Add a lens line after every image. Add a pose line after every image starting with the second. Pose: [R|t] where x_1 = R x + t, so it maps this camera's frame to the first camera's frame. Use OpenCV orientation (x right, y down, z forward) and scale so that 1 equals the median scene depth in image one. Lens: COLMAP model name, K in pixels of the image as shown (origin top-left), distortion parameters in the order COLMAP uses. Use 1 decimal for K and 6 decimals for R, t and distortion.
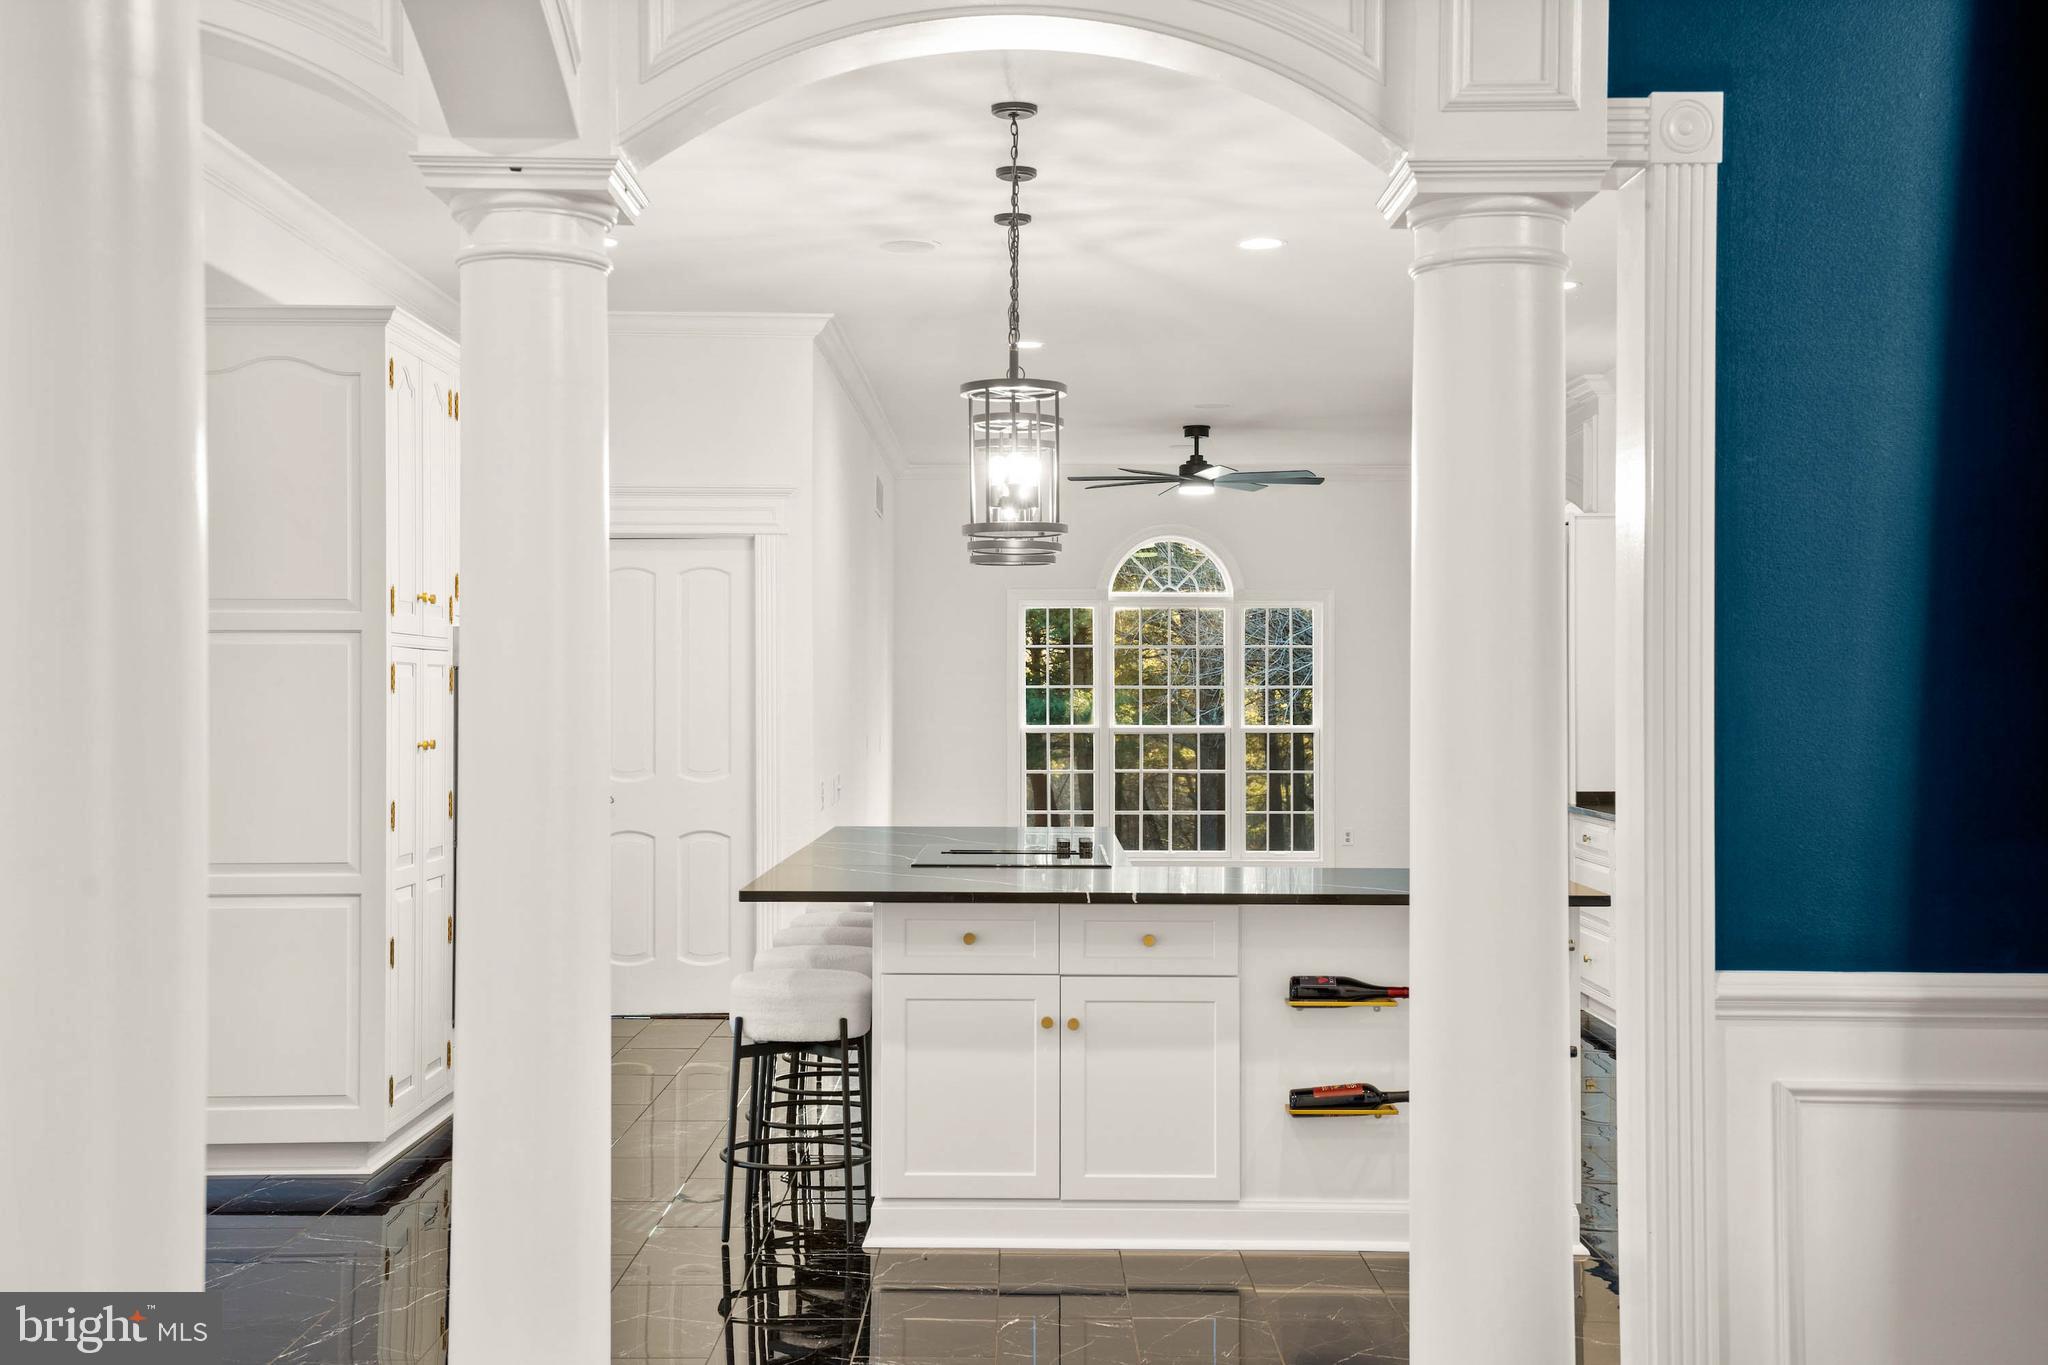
lens RADIAL K [[2324.0, 0, 1009.1], [0, 2324.0, 694.3], [0, 0, 1]] dist [0.078451, 0.000000]
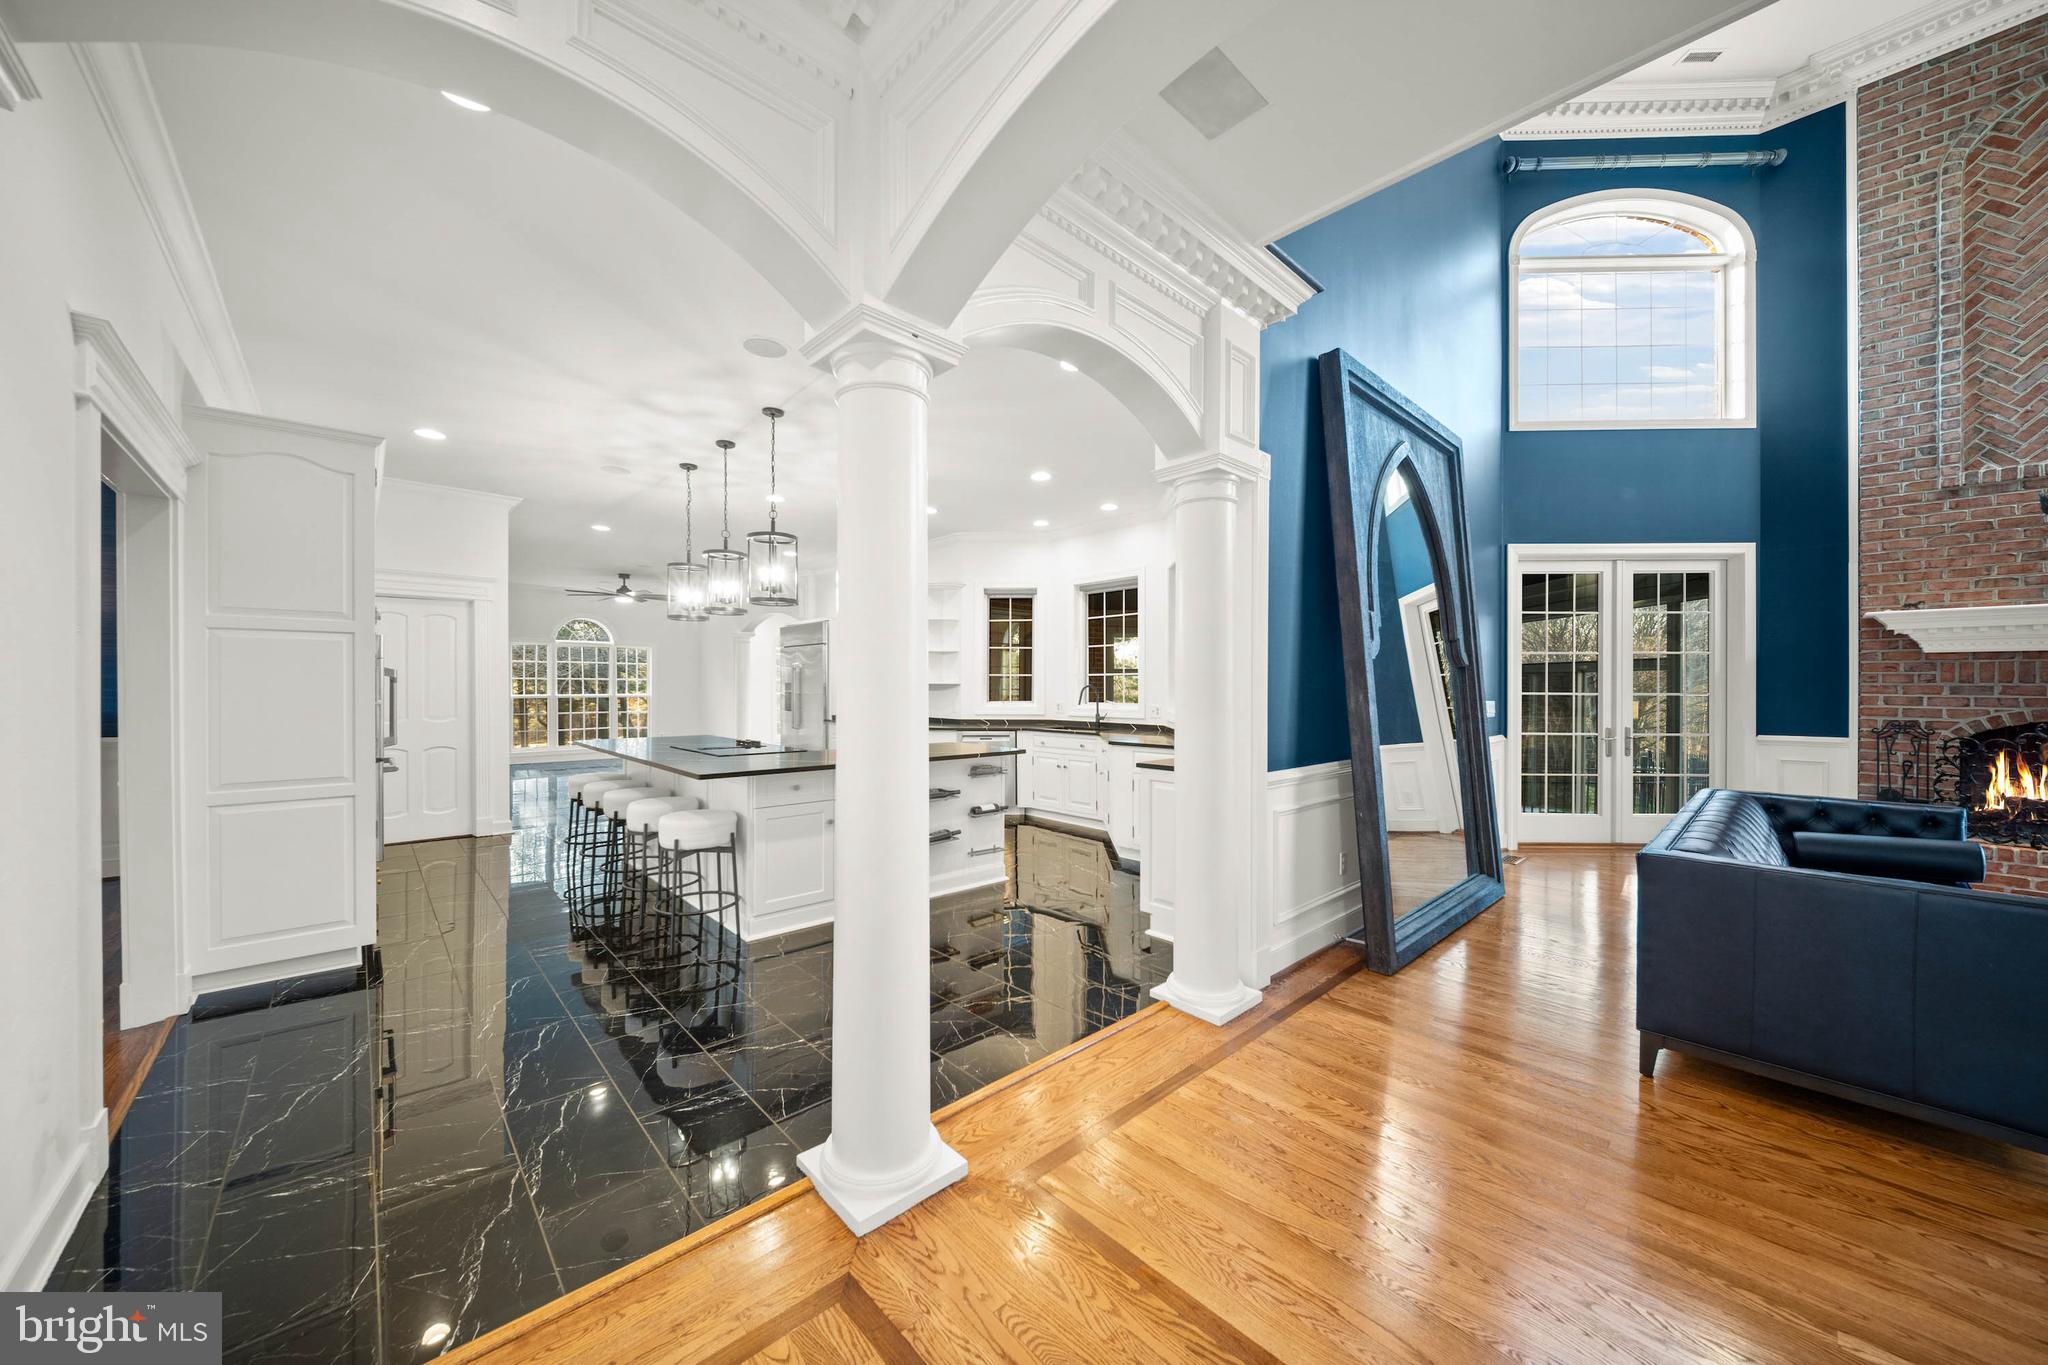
lens RADIAL K [[714.0, 0, 1018.8], [0, 714.0, 689.4], [0, 0, 1]] dist [-0.000766, -0.000750]
pose [[0.737089, -0.002636, 0.675791, -0.253766], [-0.001124, 0.999986, 0.005127, 0.008422], [-0.675795, -0.004538, 0.737076, 0.304366]]
